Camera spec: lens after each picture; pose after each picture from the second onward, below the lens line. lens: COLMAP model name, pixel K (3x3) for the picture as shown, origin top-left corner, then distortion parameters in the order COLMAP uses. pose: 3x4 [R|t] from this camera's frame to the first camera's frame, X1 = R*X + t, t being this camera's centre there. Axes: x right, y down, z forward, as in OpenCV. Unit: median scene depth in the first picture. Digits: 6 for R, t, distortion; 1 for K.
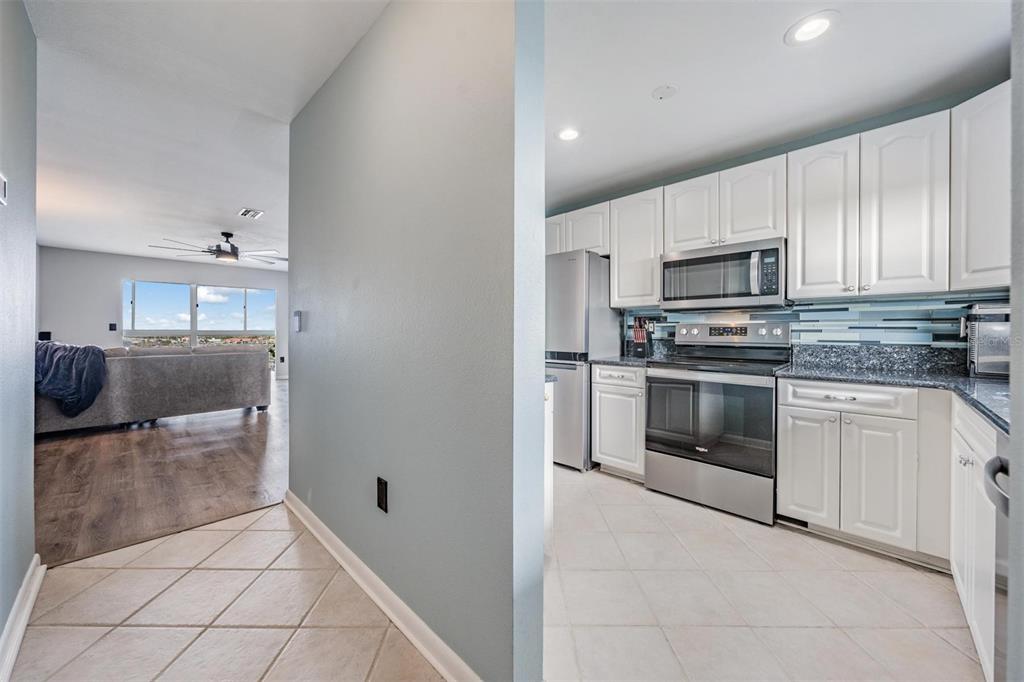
lens RADIAL K [[381.6, 0, 501.0], [0, 381.6, 334.3], [0, 0, 1]] dist [-0.008979, 0.000490]
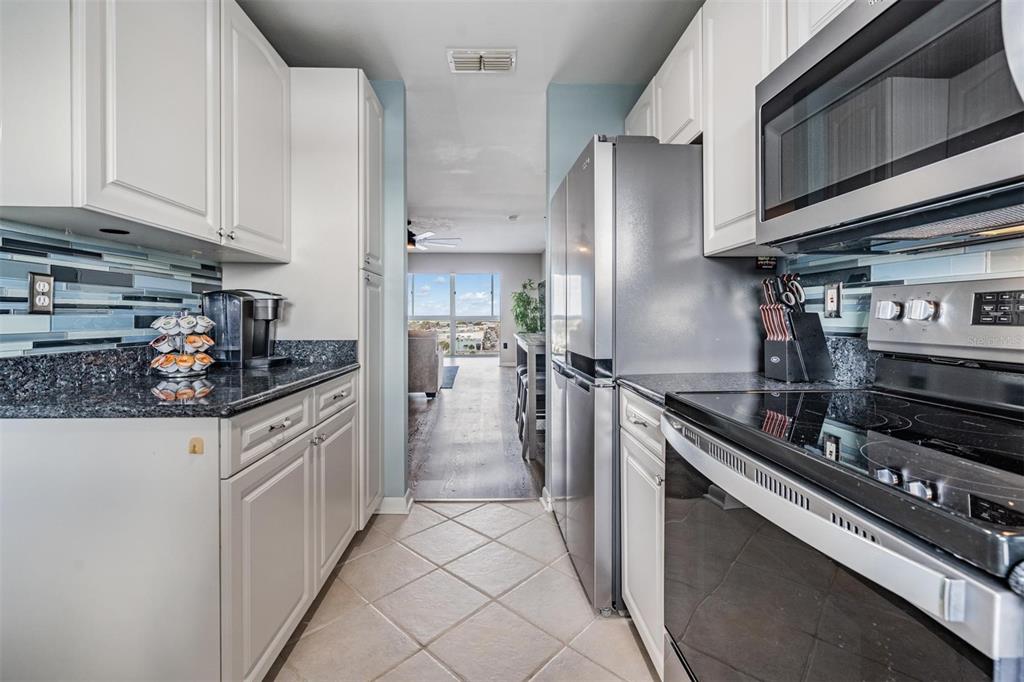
lens RADIAL K [[455.3, 0, 489.8], [0, 455.3, 311.7], [0, 0, 1]] dist [-0.000517, -0.001967]
pose [[0.705423, -0.012281, -0.708680, 0.613758], [0.004878, 0.999910, -0.012472, -0.003610], [0.708770, 0.005341, 0.705420, 0.615728]]
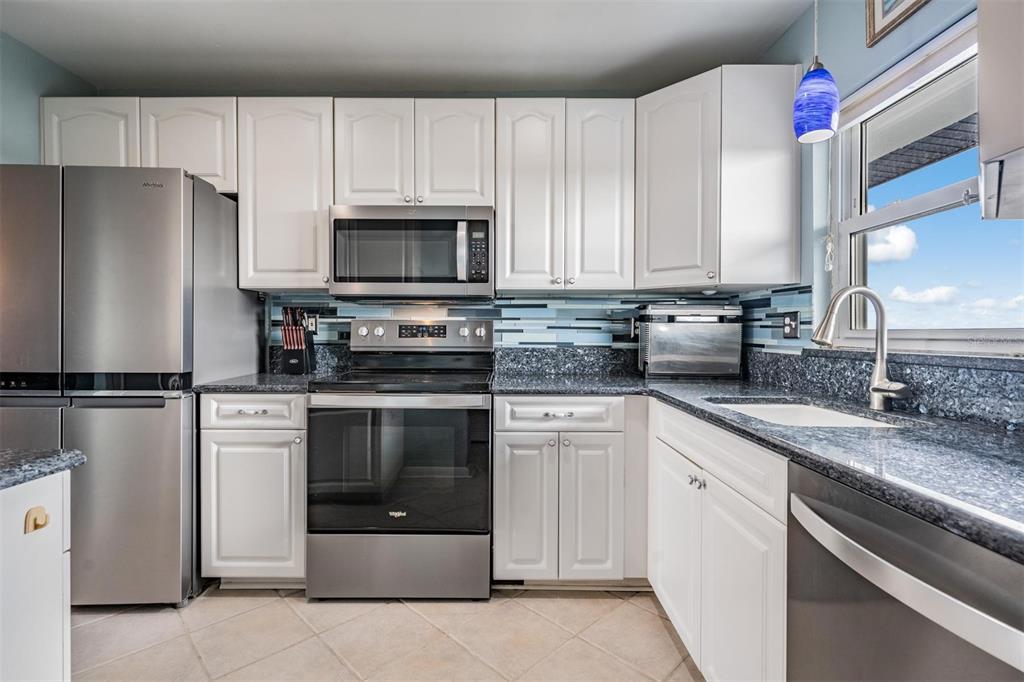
lens RADIAL K [[485.2, 0, 515.6], [0, 485.2, 335.5], [0, 0, 1]] dist [-0.000466, -0.000747]
pose [[0.695454, -0.002899, 0.718564, 0.073808], [0.002432, 0.999996, 0.001680, -0.000993], [-0.718566, 0.000579, 0.695458, 0.274469]]
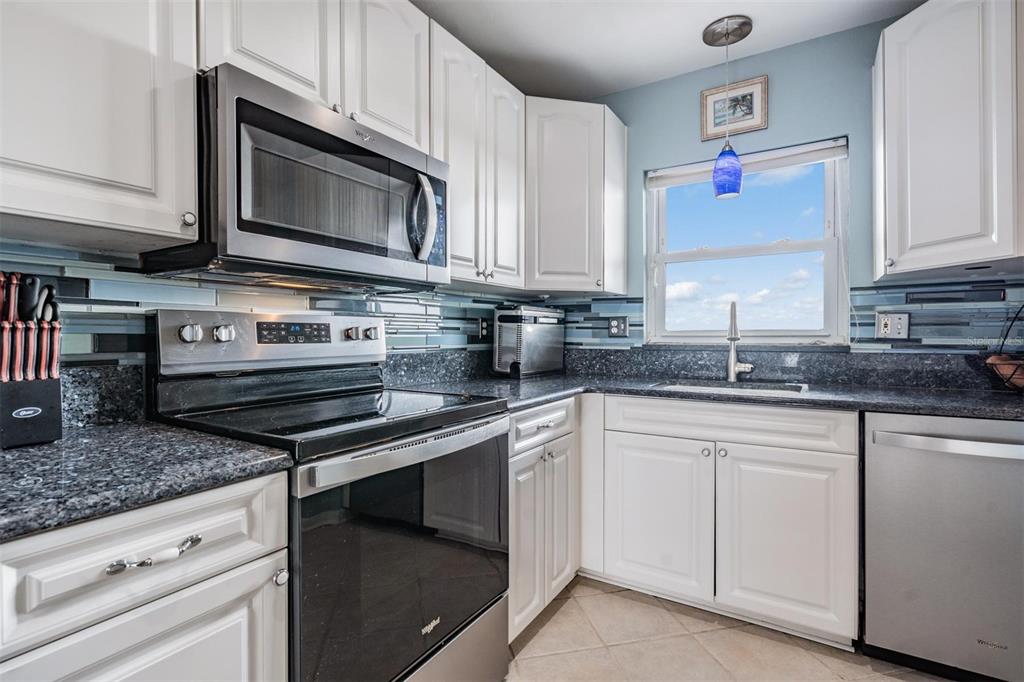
lens RADIAL K [[485.2, 0, 522.2], [0, 485.2, 339.2], [0, 0, 1]] dist [-0.000466, -0.000747]
pose [[-0.244781, -0.011258, 0.969513, 0.010839], [0.010042, 0.999850, 0.014146, -0.006285], [-0.969526, 0.013199, -0.244632, 0.991081]]
